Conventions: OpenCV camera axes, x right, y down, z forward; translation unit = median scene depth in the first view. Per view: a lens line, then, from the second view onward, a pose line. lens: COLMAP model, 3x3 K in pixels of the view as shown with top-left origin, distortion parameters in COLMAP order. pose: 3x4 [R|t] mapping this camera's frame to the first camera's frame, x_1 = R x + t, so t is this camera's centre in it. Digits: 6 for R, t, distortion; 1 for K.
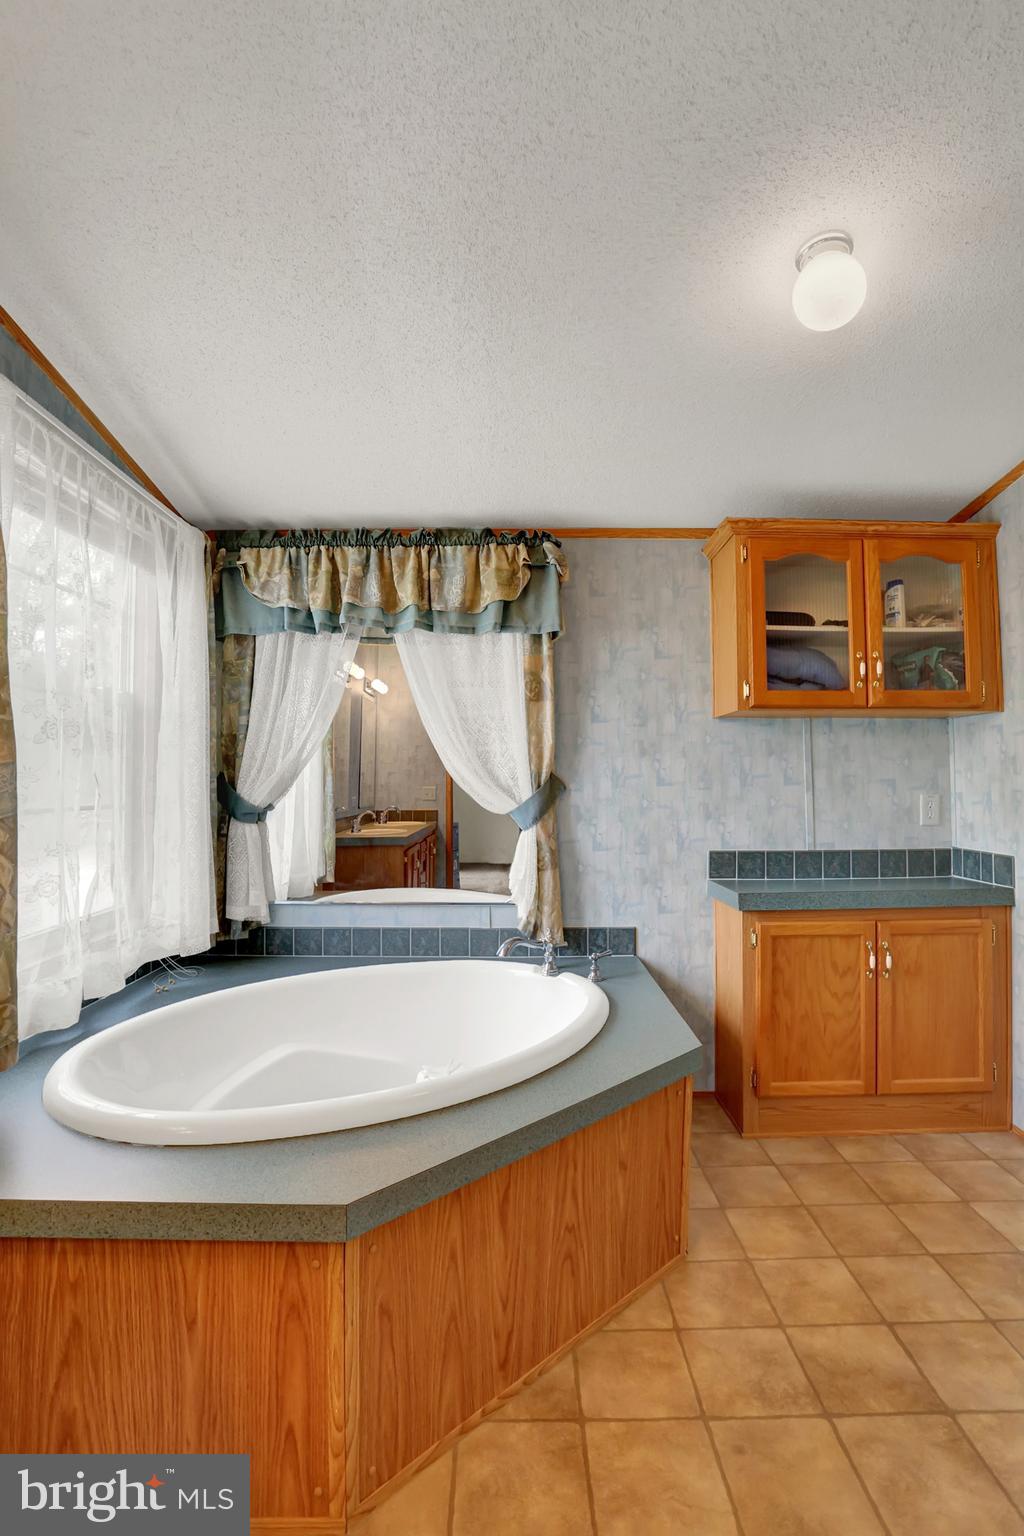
lens RADIAL K [[783.5, 0, 508.9], [0, 783.5, 748.6], [0, 0, 1]] dist [-0.048831, 0.024970]
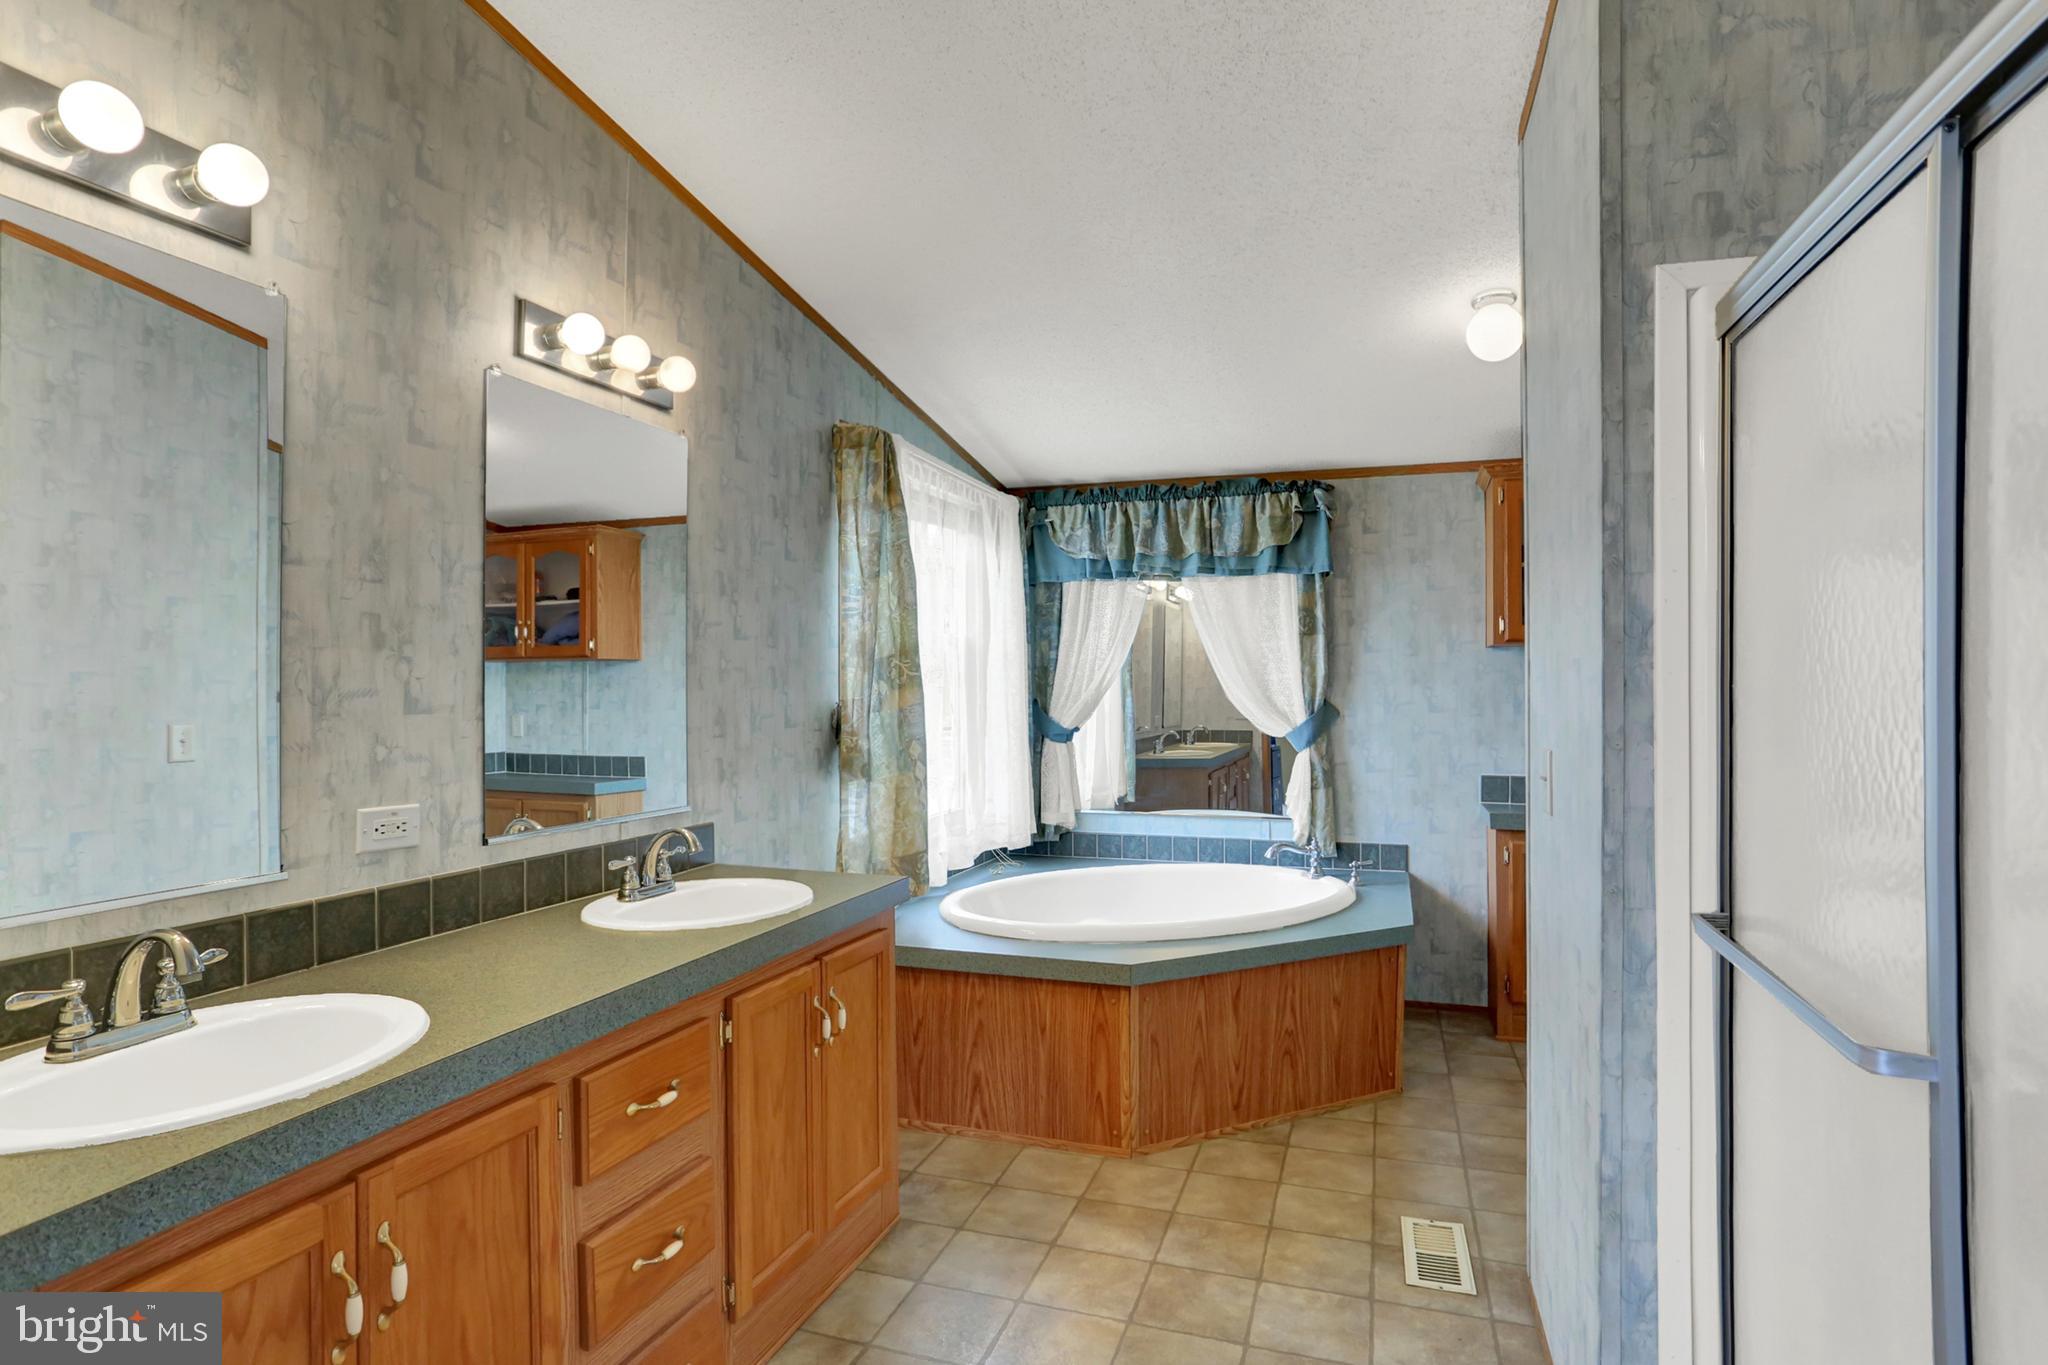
lens RADIAL K [[1044.7, 0, 1039.5], [0, 1044.7, 675.3], [0, 0, 1]] dist [-0.048831, 0.024970]
pose [[0.949842, -0.004978, -0.312692, 0.131697], [0.013785, 0.999568, 0.025960, -0.047153], [0.312427, -0.028969, 0.949500, -0.504036]]
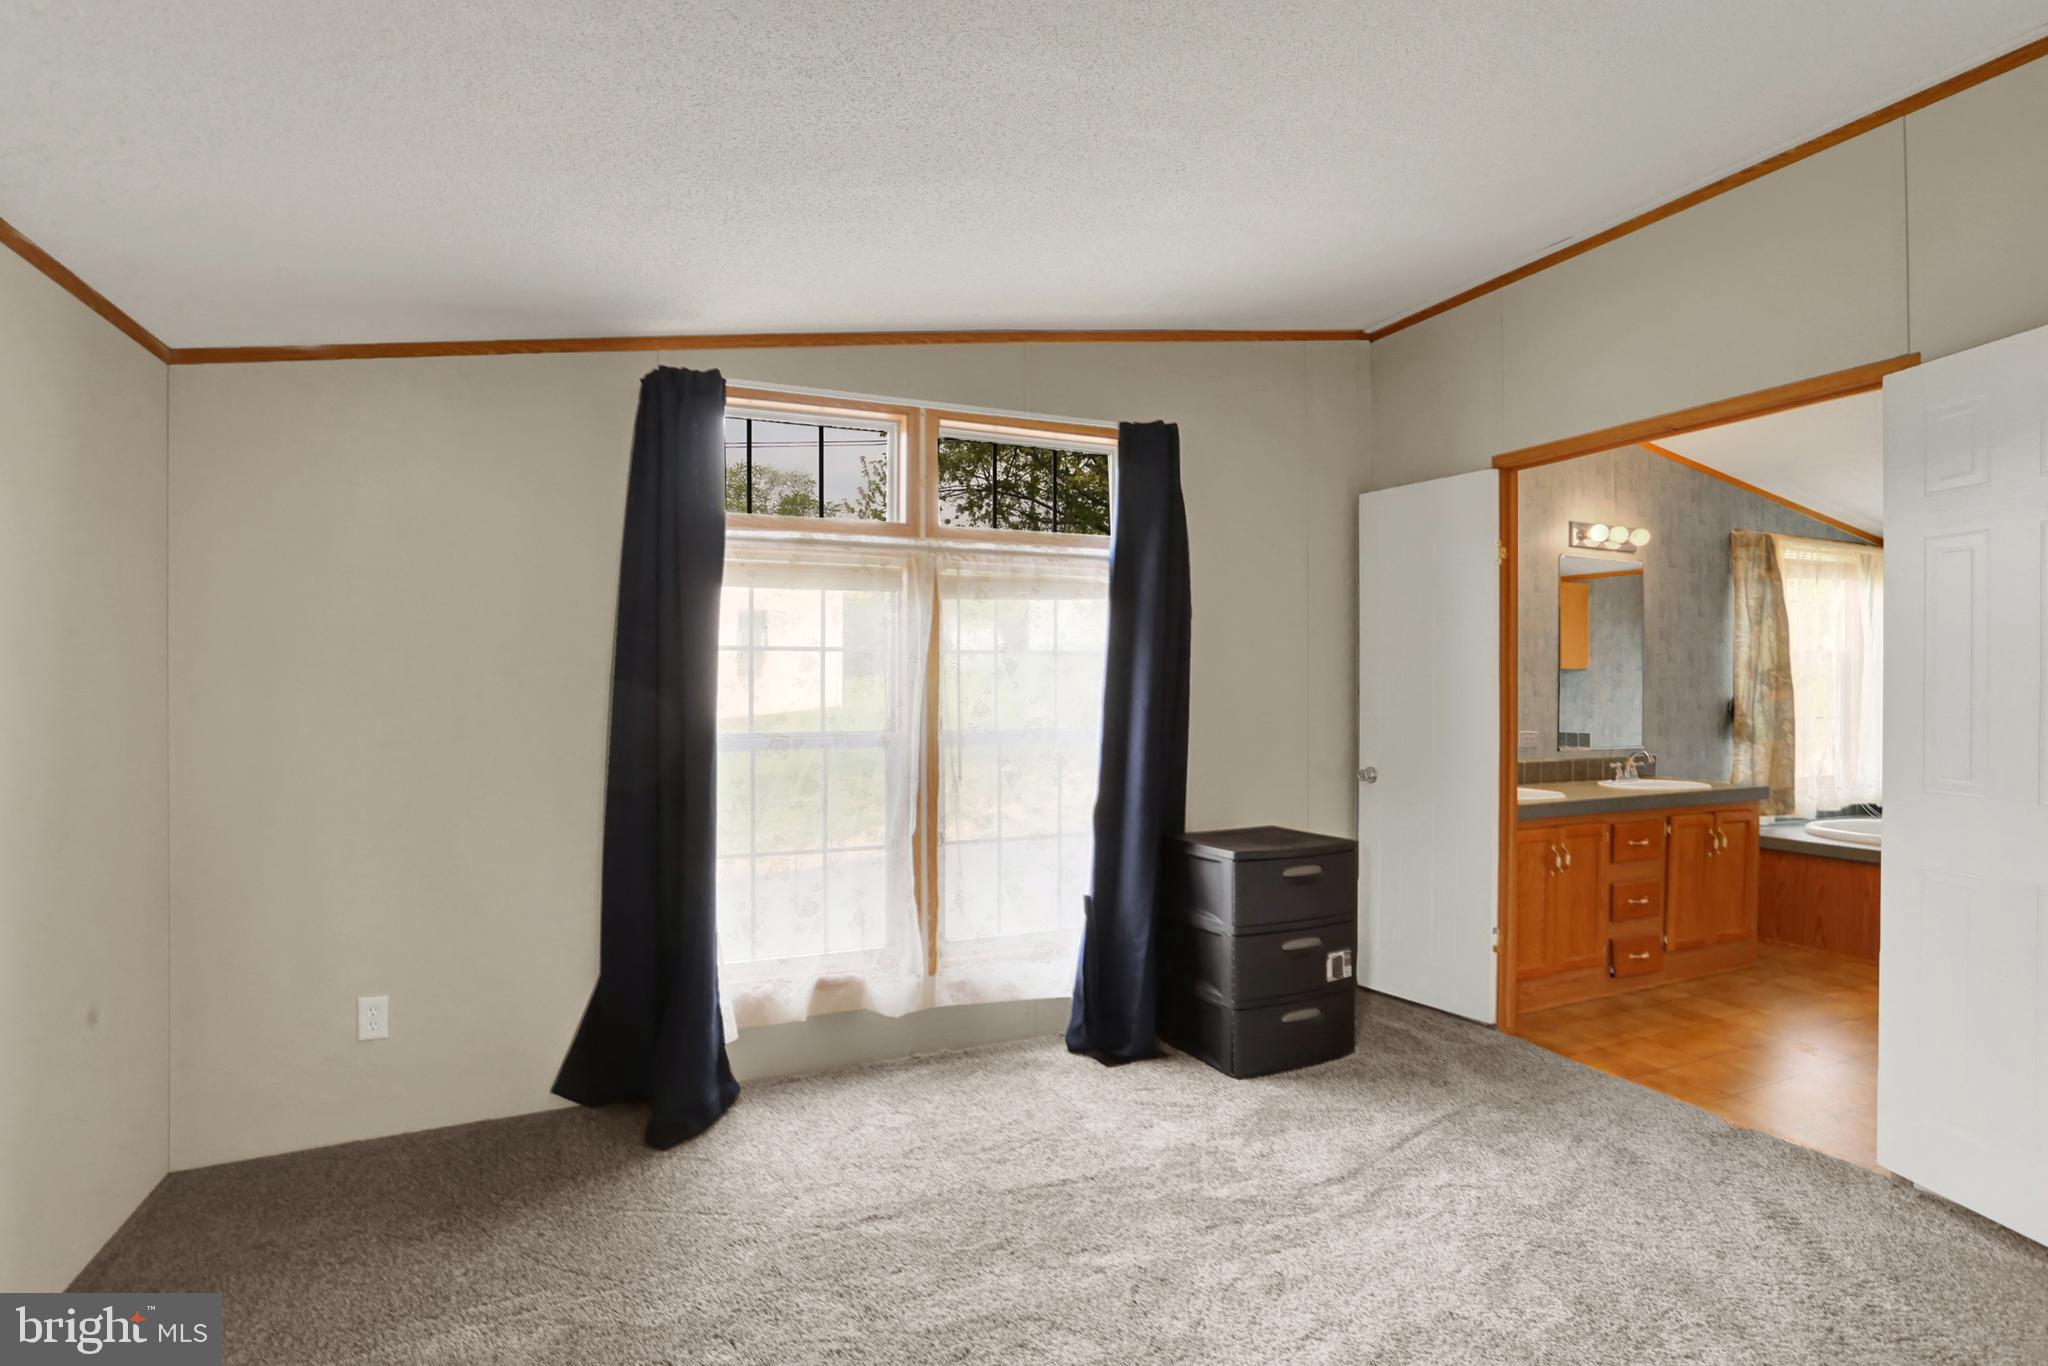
lens RADIAL K [[988.2, 0, 1024.0], [0, 988.2, 683.0], [0, 0, 1]] dist [-0.073672, 0.022634]
pose [[0.389544, 0.009566, -0.920958, 0.694140], [0.026946, 0.999400, 0.021778, -0.091774], [0.920614, -0.033300, 0.389052, -1.406252]]
